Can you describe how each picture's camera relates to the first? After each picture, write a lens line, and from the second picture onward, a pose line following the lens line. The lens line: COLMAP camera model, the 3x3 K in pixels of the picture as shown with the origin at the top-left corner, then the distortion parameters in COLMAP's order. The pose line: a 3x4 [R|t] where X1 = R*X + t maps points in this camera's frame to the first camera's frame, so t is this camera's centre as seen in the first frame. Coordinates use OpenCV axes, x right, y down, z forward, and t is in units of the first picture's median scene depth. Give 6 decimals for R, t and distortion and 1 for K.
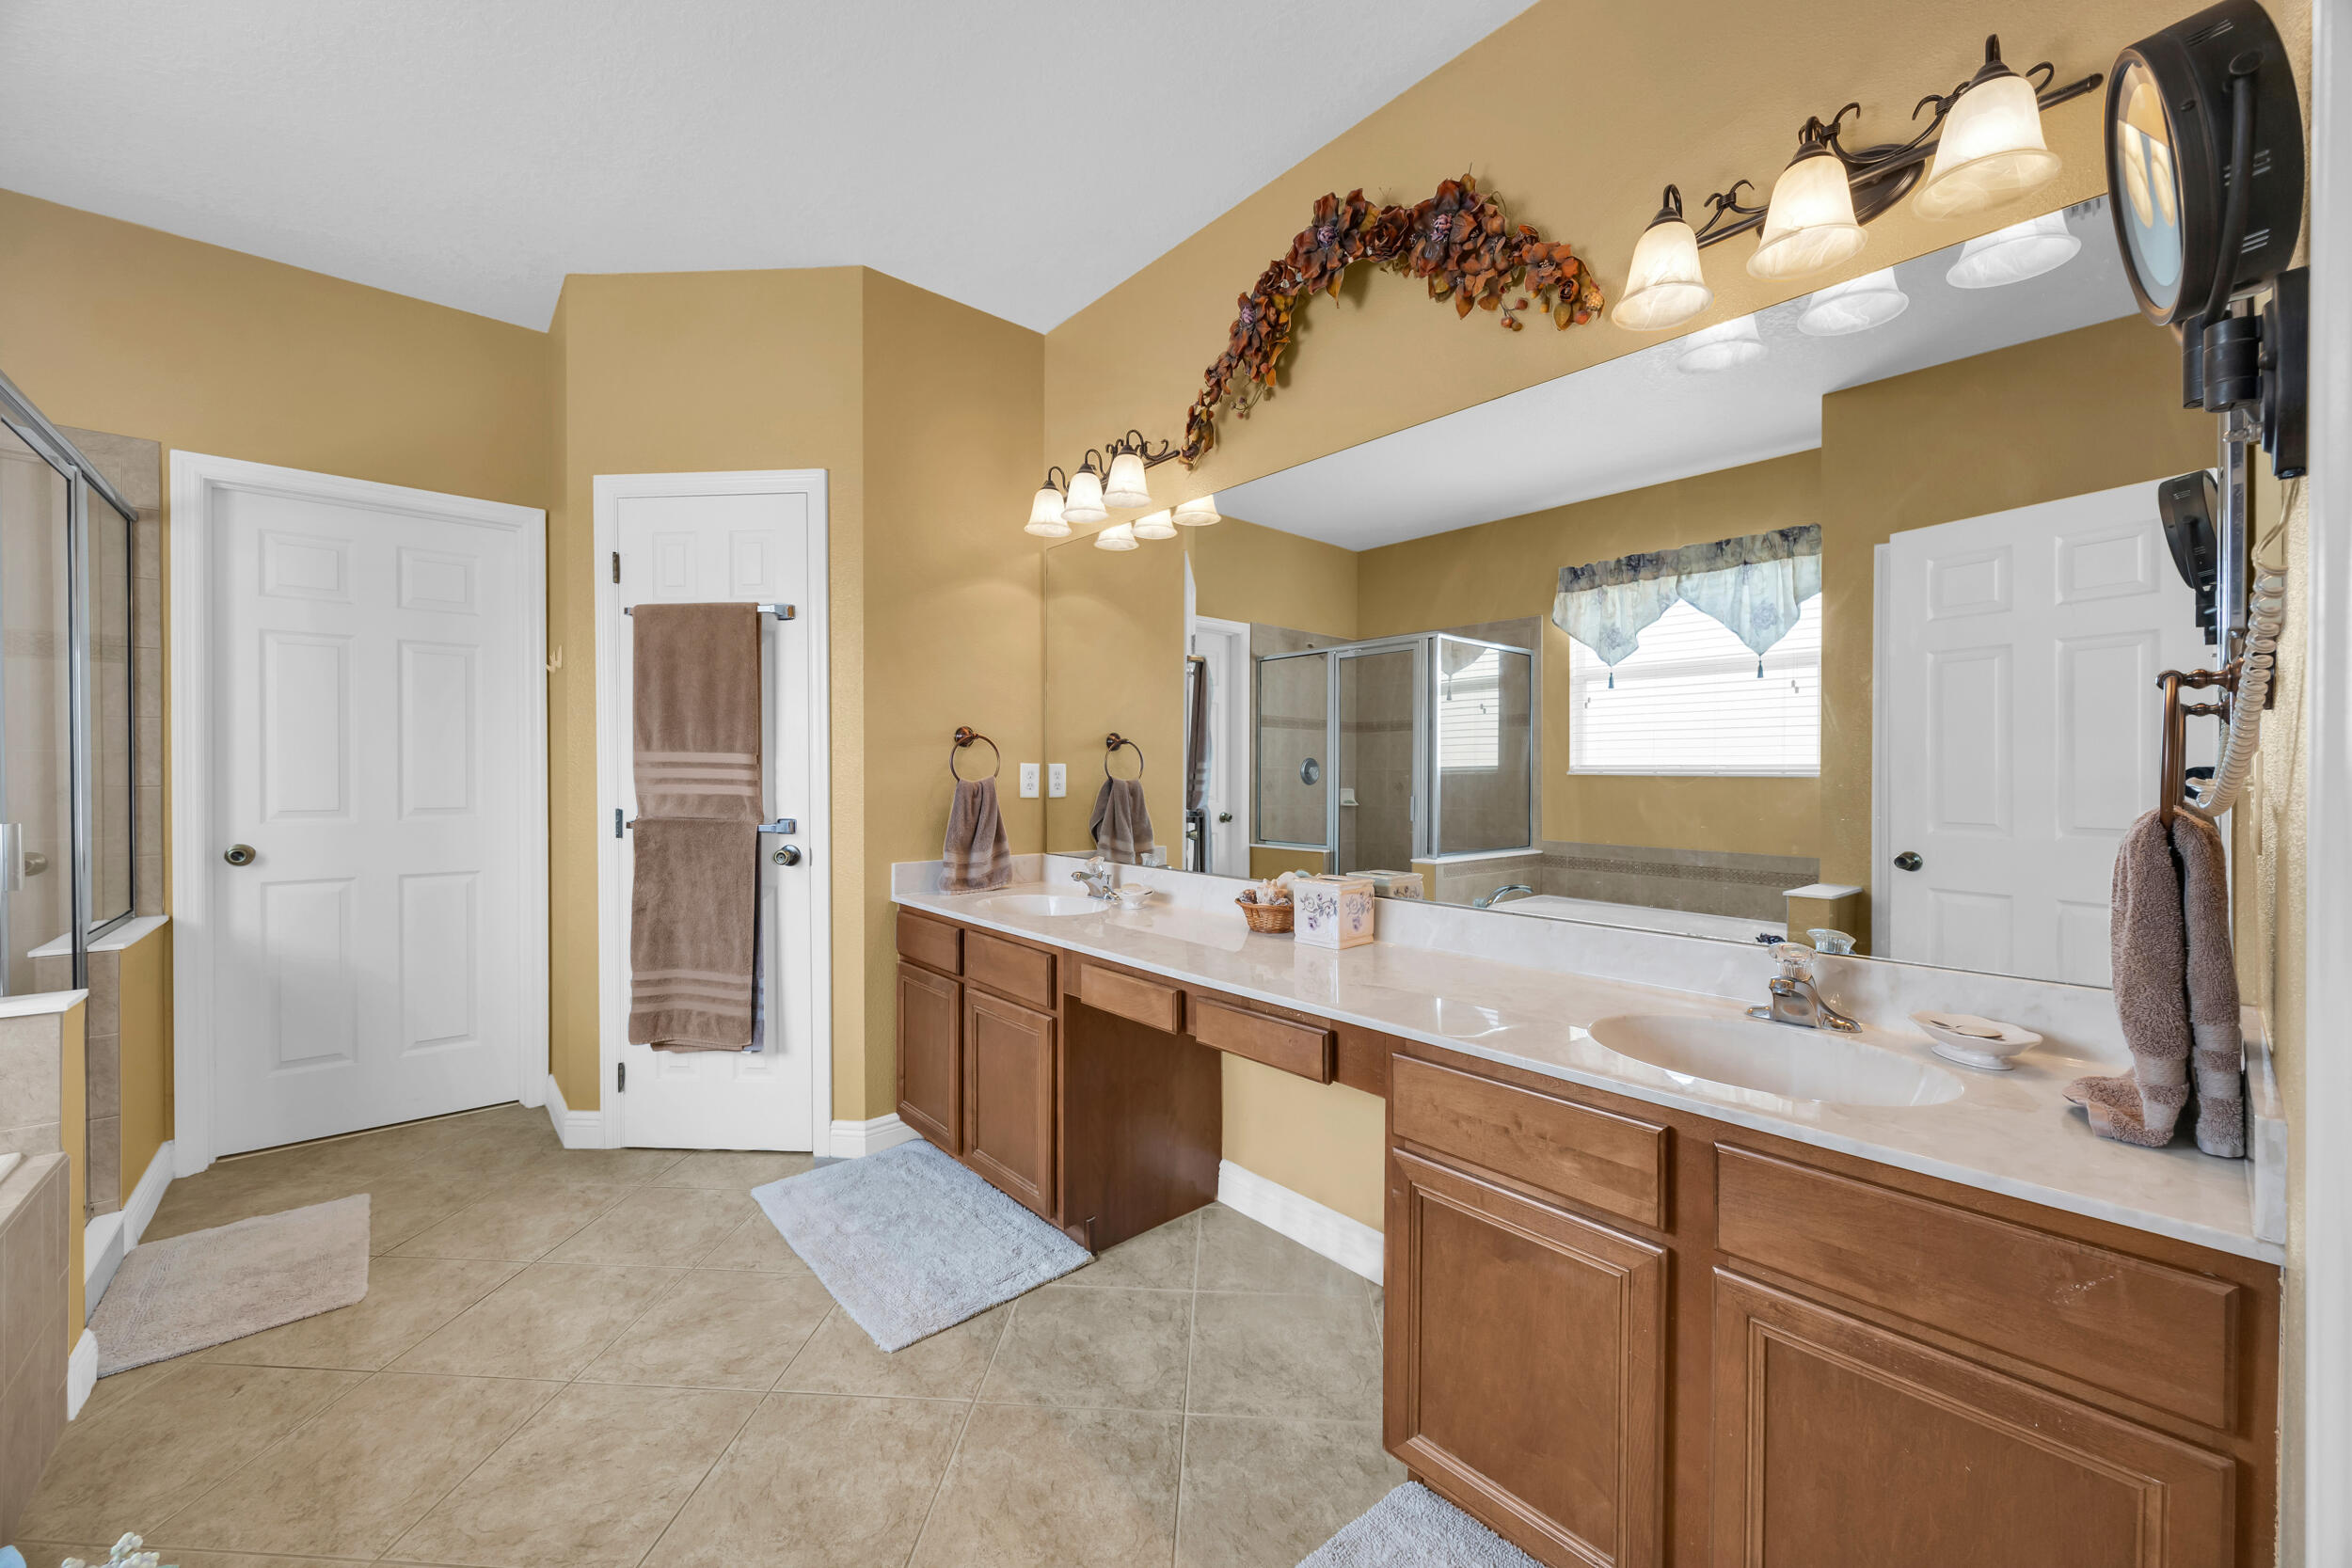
lens RADIAL K [[907.0, 0, 1173.9], [0, 907.0, 776.9], [0, 0, 1]] dist [-0.000156, 0.000501]
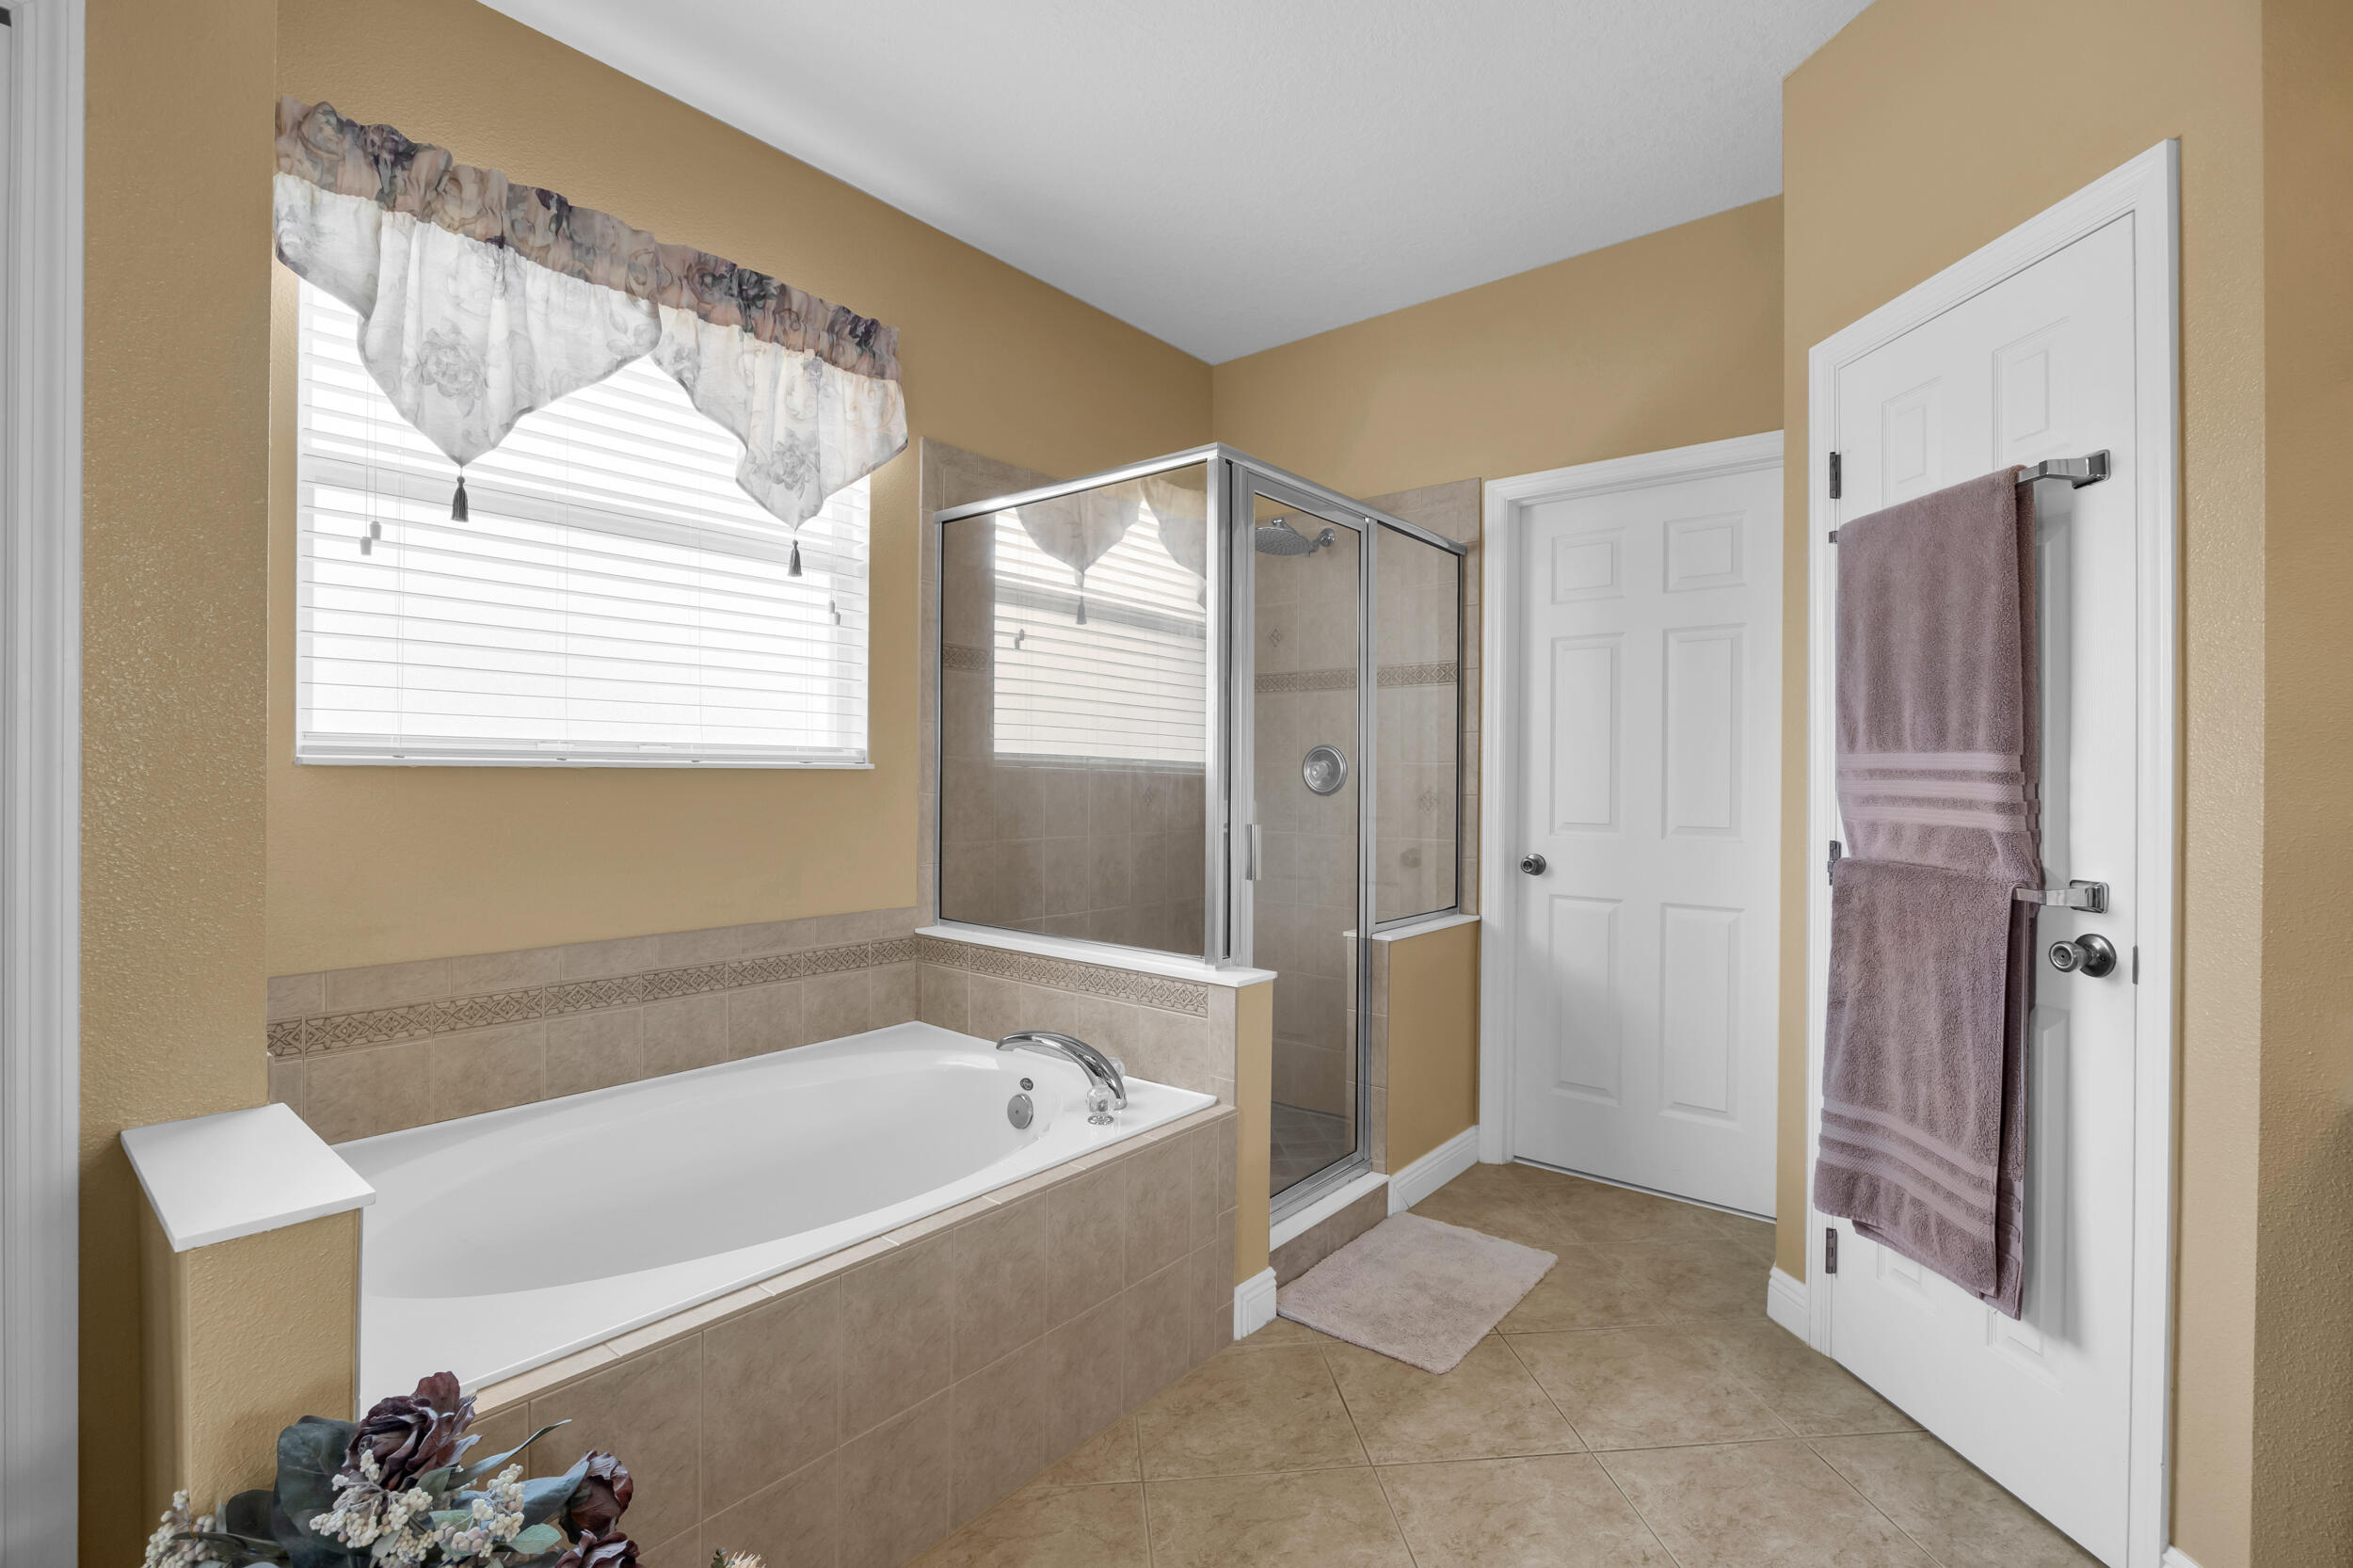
lens RADIAL K [[1057.1, 0, 1179.9], [0, 1057.1, 783.0], [0, 0, 1]] dist [-0.004025, -0.000311]
pose [[0.176114, 0.004704, -0.984358, 0.058828], [-0.012828, 0.999915, 0.002484, -0.002901], [0.984286, 0.012190, 0.176160, 0.413698]]
